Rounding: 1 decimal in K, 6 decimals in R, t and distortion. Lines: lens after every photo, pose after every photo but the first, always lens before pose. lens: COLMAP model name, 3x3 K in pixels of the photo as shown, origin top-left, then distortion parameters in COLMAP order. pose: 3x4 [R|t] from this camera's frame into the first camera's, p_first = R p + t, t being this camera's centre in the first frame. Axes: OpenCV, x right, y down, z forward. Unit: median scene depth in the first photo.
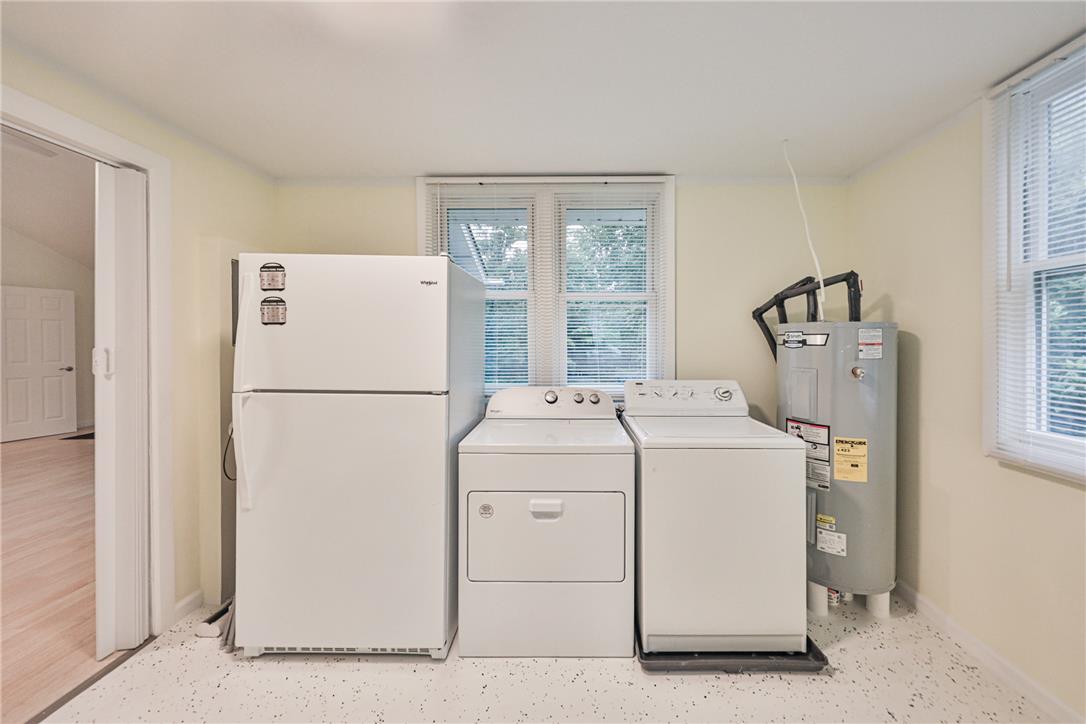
lens RADIAL K [[415.5, 0, 570.5], [0, 415.5, 344.2], [0, 0, 1]] dist [0.010273, -0.001959]
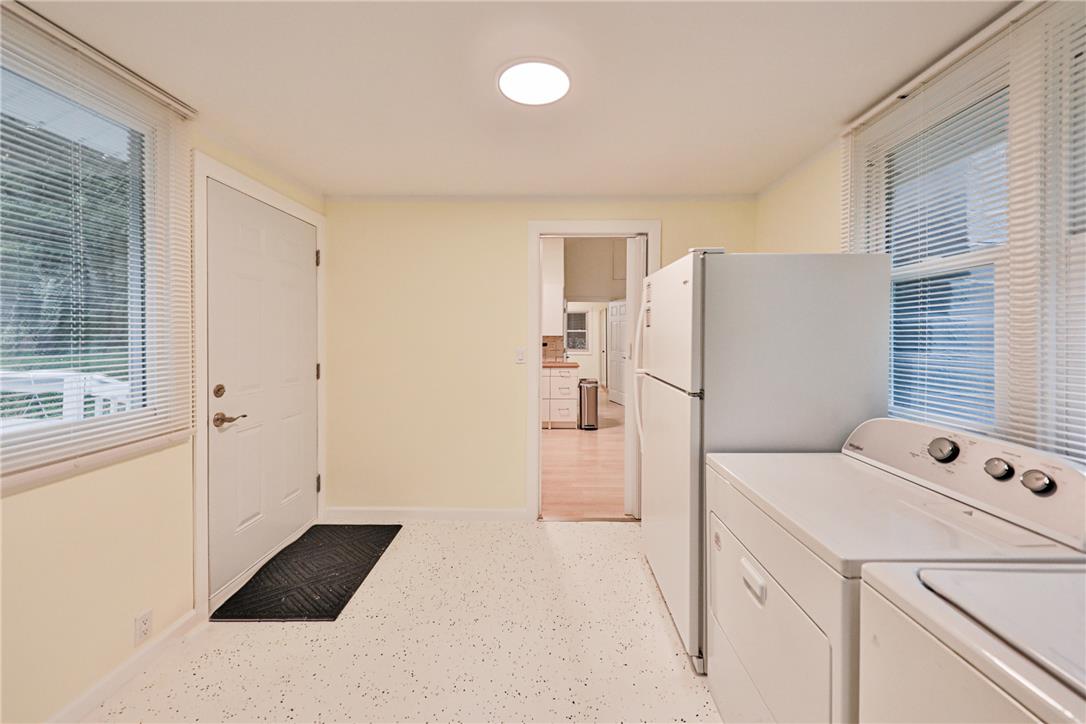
lens RADIAL K [[415.5, 0, 537.8], [0, 415.5, 339.6], [0, 0, 1]] dist [0.010273, -0.001959]
pose [[-0.037984, 0.012369, -0.999202, 0.590200], [-0.011765, 0.999849, 0.012824, -0.015377], [0.999209, 0.012242, -0.037833, 0.593229]]
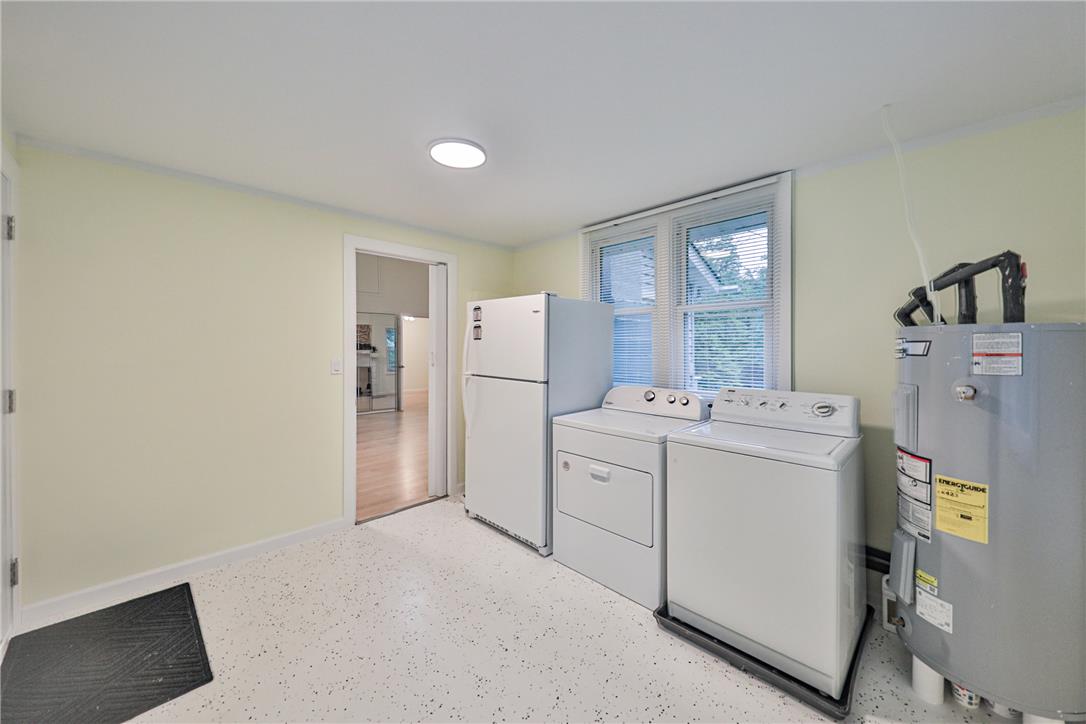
lens RADIAL K [[415.5, 0, 537.0], [0, 415.5, 353.1], [0, 0, 1]] dist [0.010273, -0.001959]
pose [[0.693808, 0.010674, -0.720081, 0.689634], [-0.007174, 0.999943, 0.007910, -0.003121], [0.720124, -0.000322, 0.693845, -0.072397]]
